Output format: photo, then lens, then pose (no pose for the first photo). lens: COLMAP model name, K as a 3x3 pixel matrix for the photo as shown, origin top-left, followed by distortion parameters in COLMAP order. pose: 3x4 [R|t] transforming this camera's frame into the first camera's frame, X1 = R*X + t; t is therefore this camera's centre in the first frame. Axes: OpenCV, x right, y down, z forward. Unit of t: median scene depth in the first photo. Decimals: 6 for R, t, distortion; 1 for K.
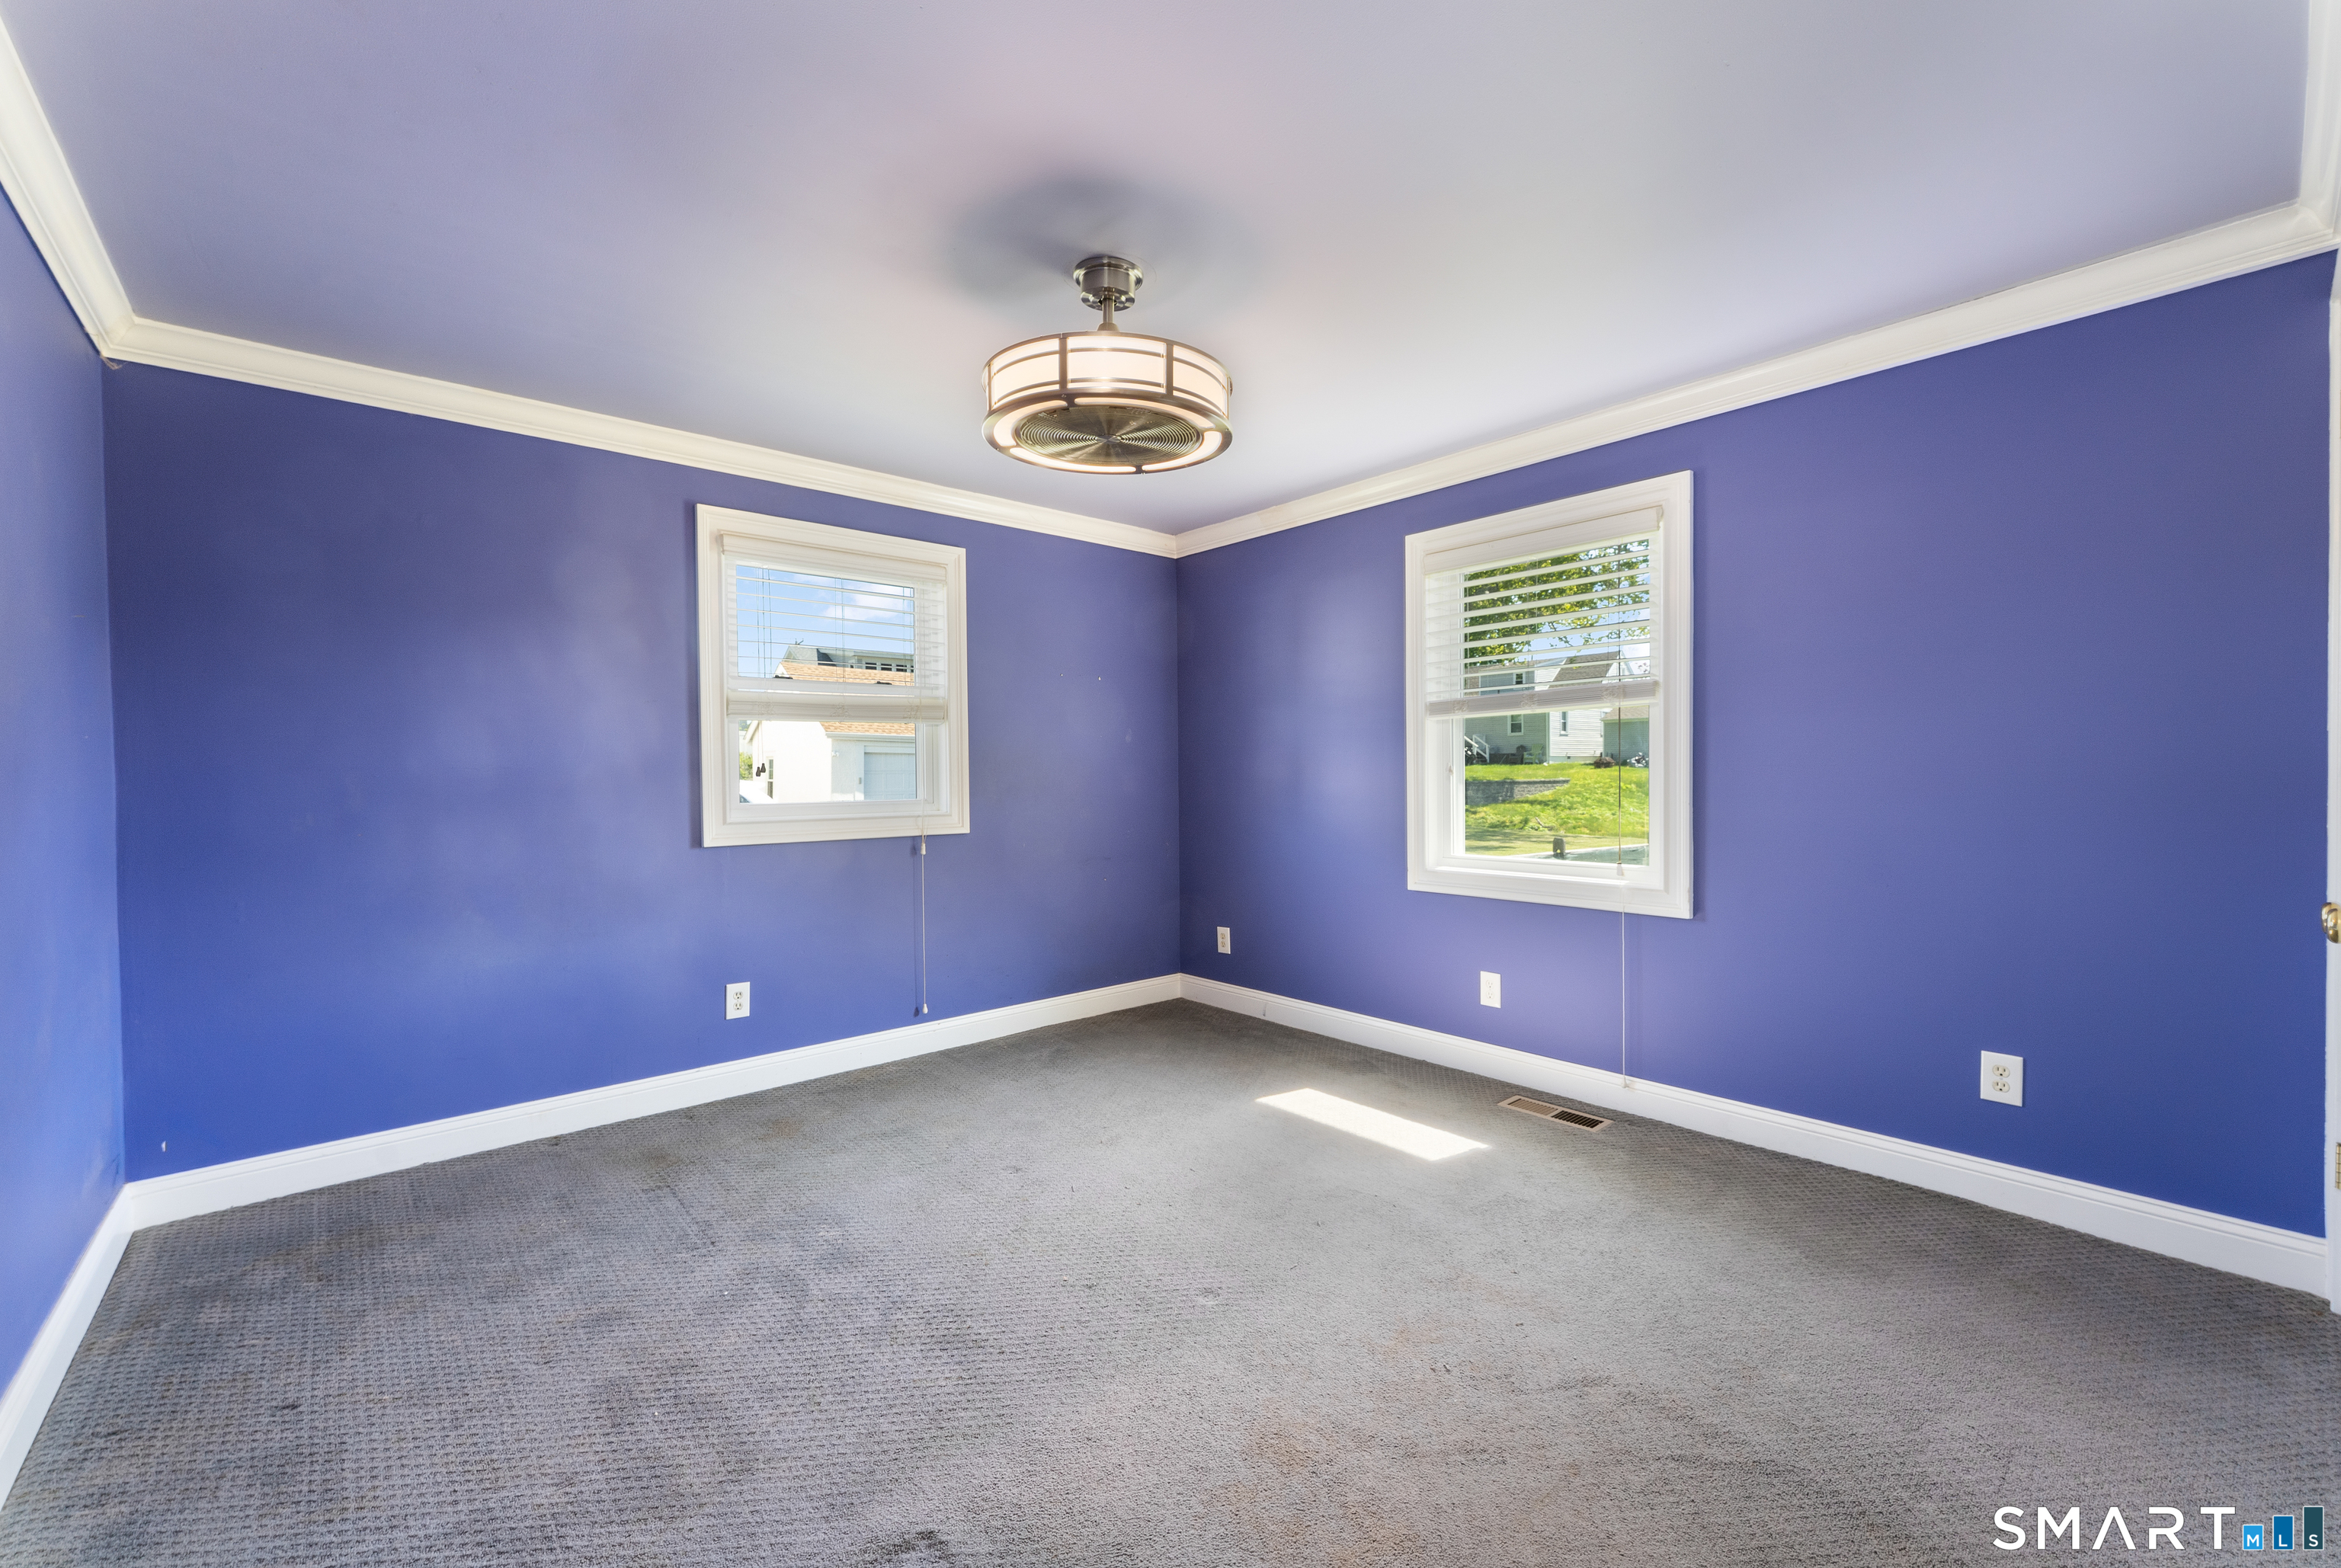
lens RADIAL K [[955.1, 0, 1170.5], [0, 955.1, 784.0], [0, 0, 1]] dist [0.000691, 0.000028]
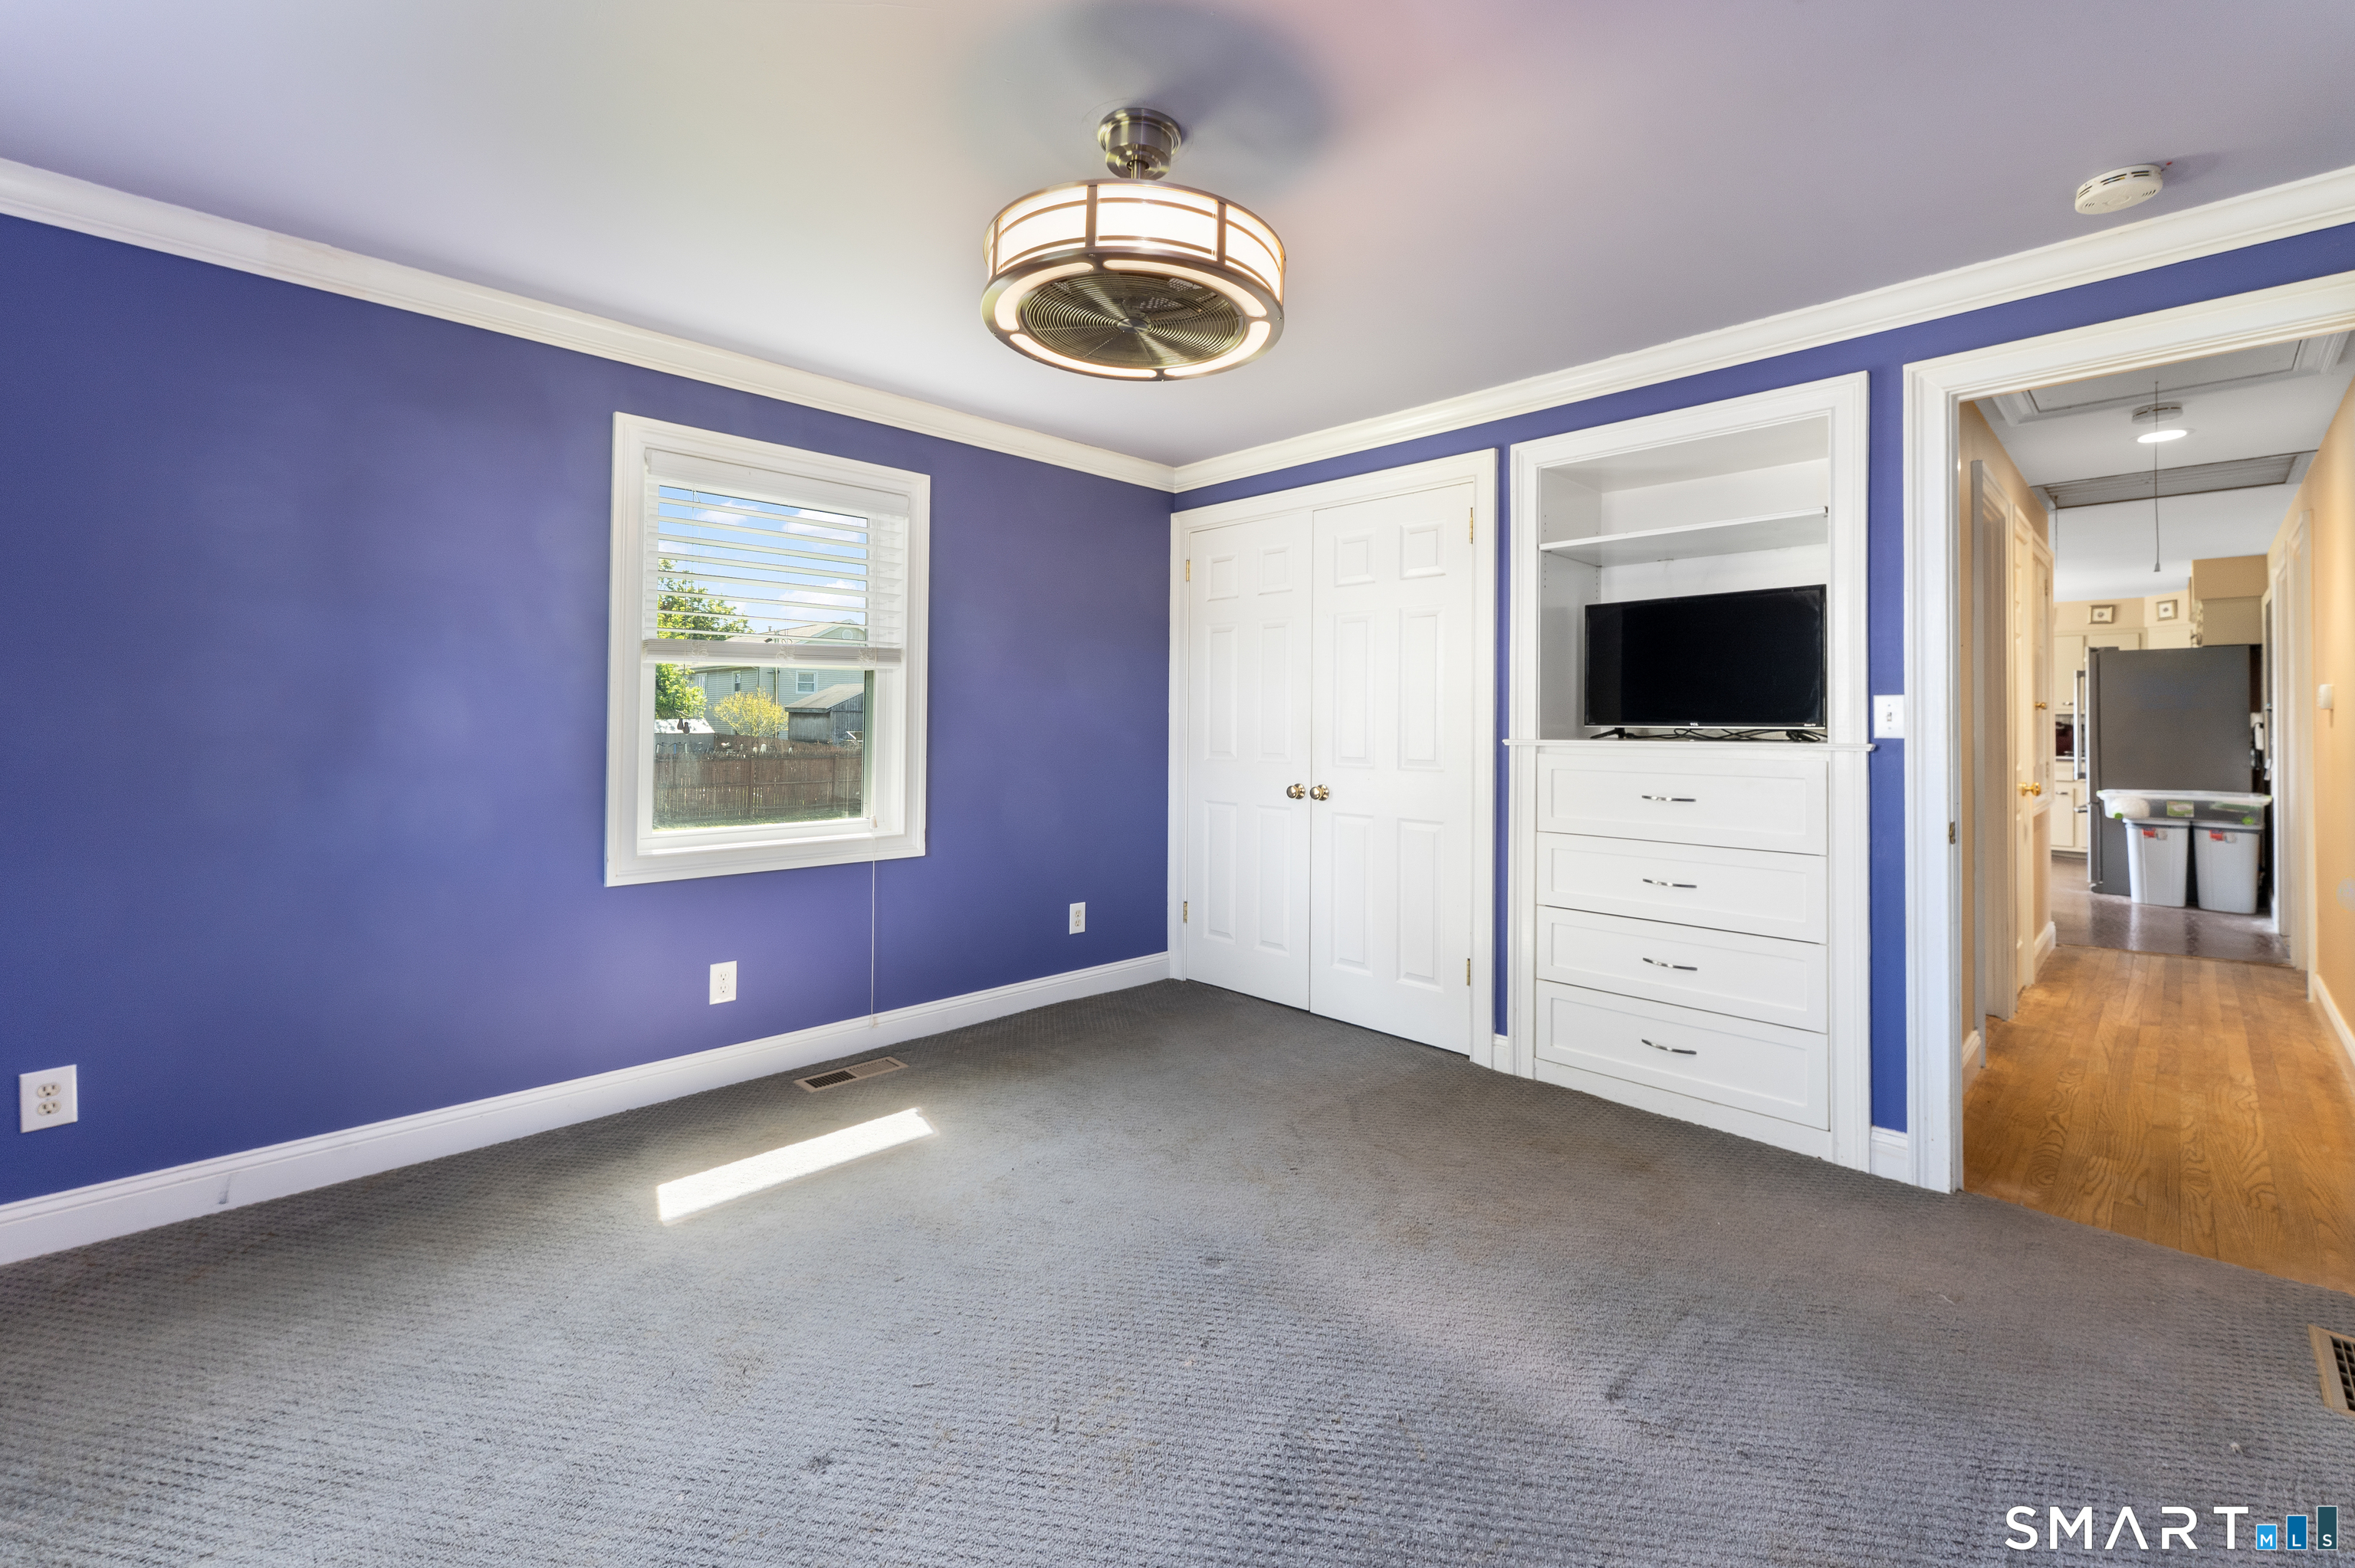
lens RADIAL K [[989.6, 0, 1172.1], [0, 989.6, 705.7], [0, 0, 1]] dist [0.007809, -0.000172]
pose [[-0.062464, 0.029213, 0.997620, -0.654008], [0.008056, 0.999554, -0.028765, -0.004715], [-0.998015, 0.006240, -0.062672, 0.729733]]
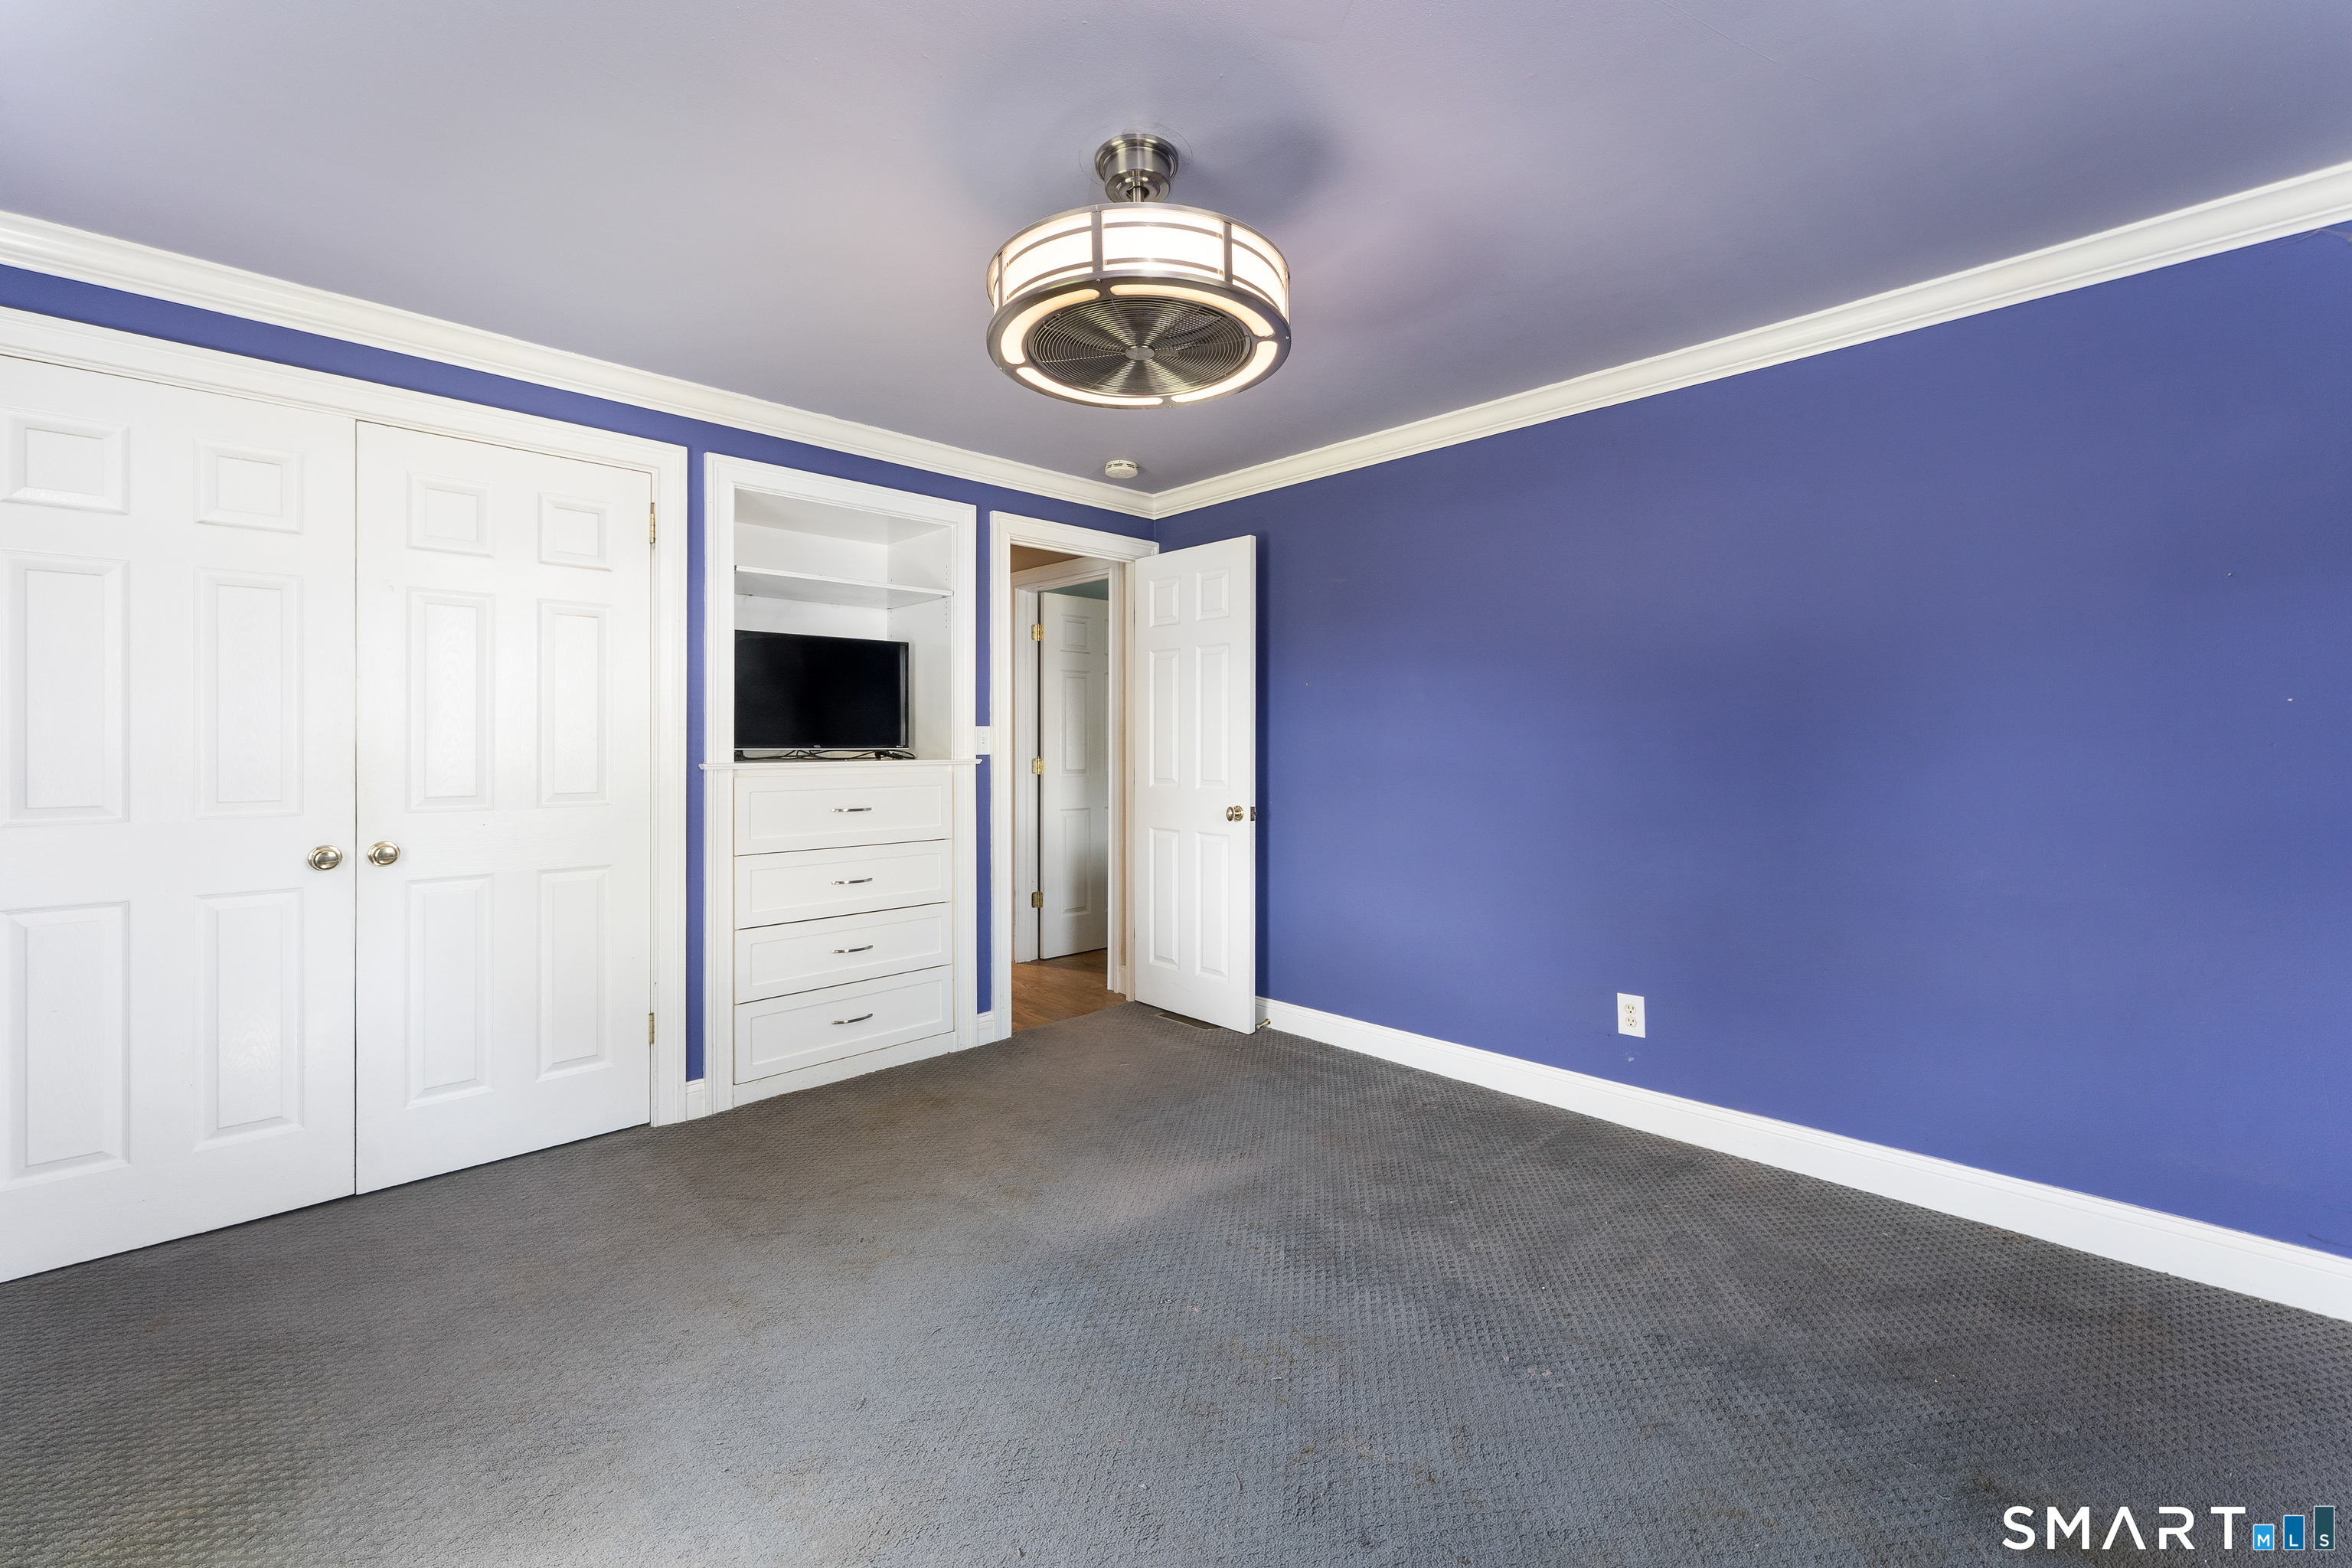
lens RADIAL K [[952.9, 0, 1173.7], [0, 952.9, 751.1], [0, 0, 1]] dist [0.000273, -0.000065]
pose [[-0.998335, 0.017813, -0.054862, -0.031627], [0.016926, 0.999719, 0.016600, -0.017458], [0.055142, 0.015643, -0.998356, 1.297831]]
